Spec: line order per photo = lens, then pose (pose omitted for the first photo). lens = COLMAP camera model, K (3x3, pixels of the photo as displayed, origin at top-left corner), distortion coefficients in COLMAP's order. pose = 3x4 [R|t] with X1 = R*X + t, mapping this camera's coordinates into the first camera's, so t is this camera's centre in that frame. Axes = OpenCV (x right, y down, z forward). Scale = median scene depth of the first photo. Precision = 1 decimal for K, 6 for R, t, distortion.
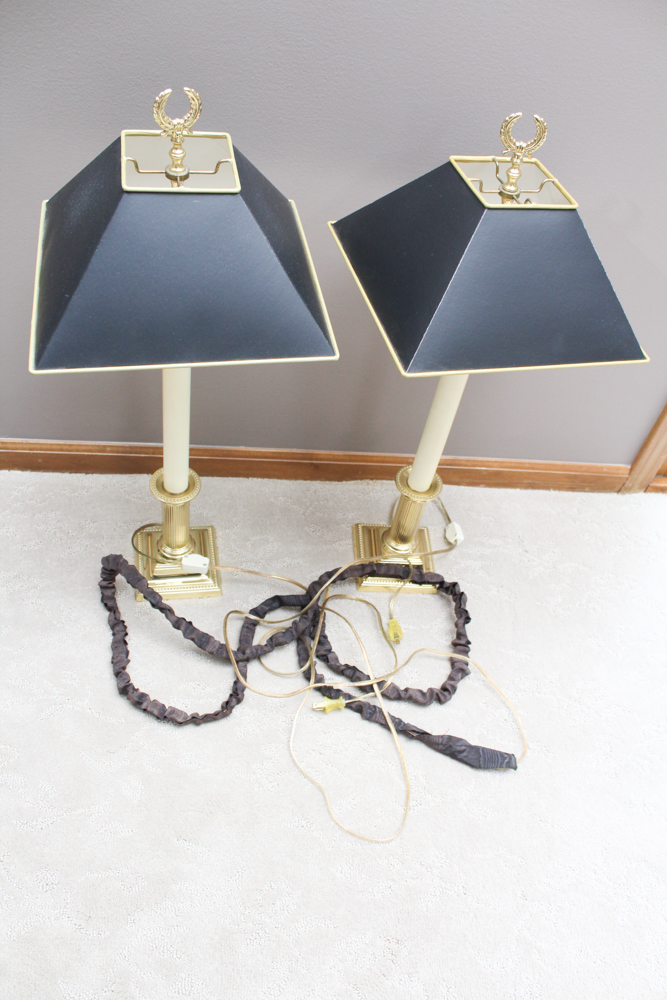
lens RADIAL K [[830.3, 0, 335.4], [0, 830.3, 517.9], [0, 0, 1]] dist [-0.173163, 0.137112]
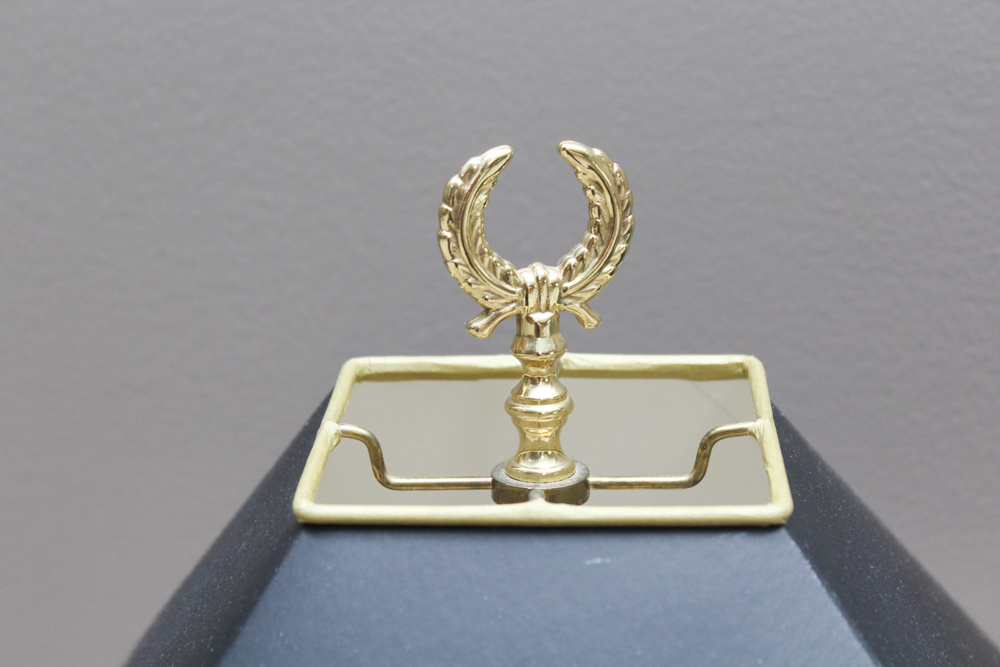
lens RADIAL K [[2354.0, 0, 500.0], [0, 2354.0, 333.5], [0, 0, 1]] dist [0.045292, 0.204321]
pose [[0.961127, -0.088706, -0.261469, -0.013084], [-0.083585, 0.809073, -0.581733, -0.037856], [0.263151, 0.580975, 0.770208, 0.337570]]
